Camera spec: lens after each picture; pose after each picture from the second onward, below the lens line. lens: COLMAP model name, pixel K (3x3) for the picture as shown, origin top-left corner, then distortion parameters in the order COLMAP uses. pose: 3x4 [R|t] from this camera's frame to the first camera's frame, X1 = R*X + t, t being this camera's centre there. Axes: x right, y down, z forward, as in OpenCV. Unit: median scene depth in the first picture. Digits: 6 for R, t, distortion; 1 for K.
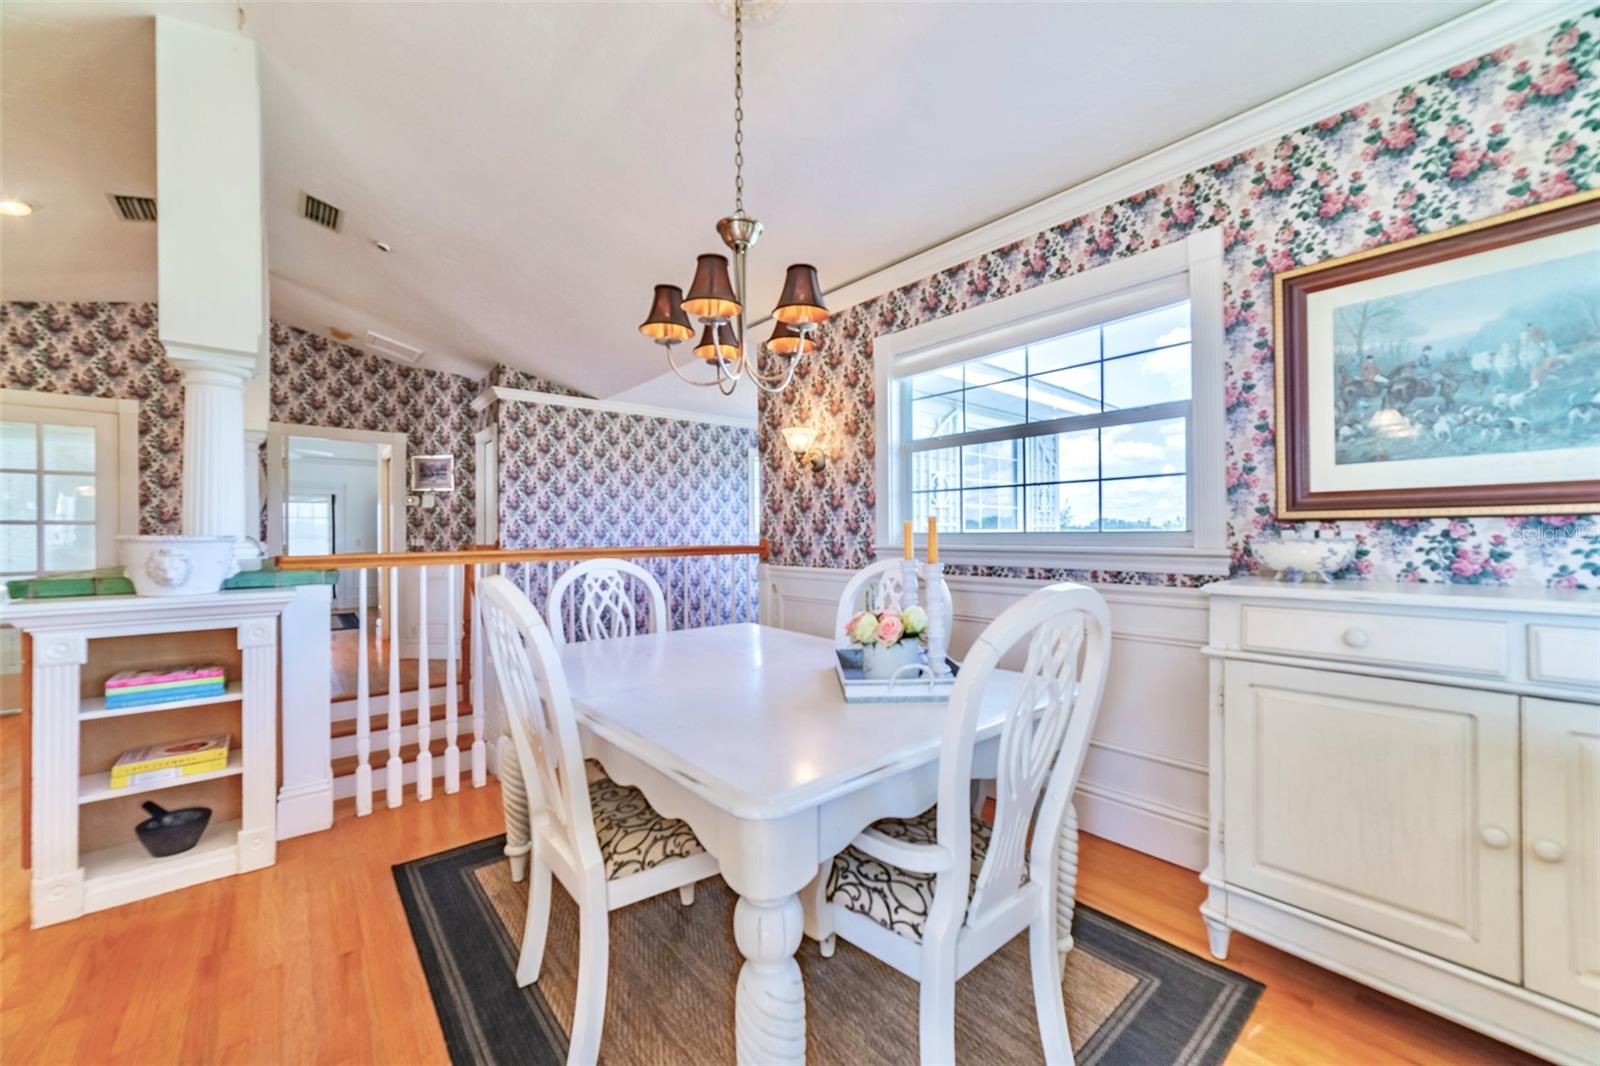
lens RADIAL K [[616.6, 0, 797.8], [0, 616.6, 533.0], [0, 0, 1]] dist [-0.003051, -0.000112]
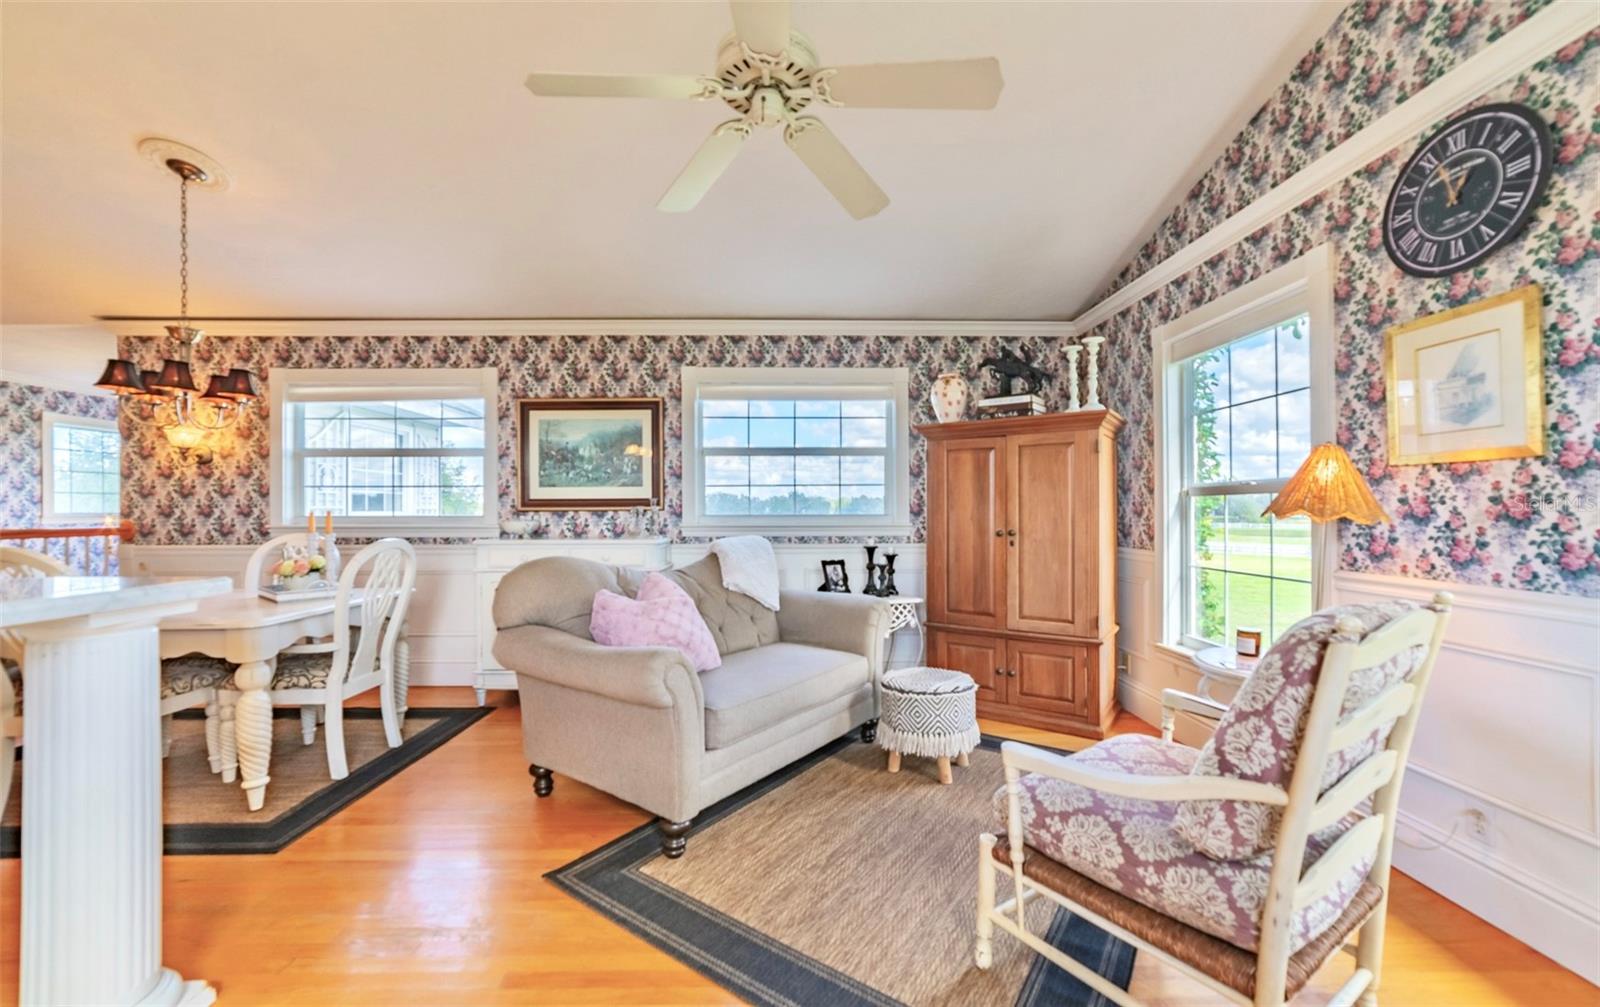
lens RADIAL K [[636.4, 0, 799.4], [0, 636.4, 508.1], [0, 0, 1]] dist [-0.002026, 0.000373]
pose [[0.640313, 0.005976, 0.768091, -0.220856], [-0.002681, 0.999981, -0.005545, -0.014440], [-0.768109, 0.001491, 0.640317, -0.847236]]
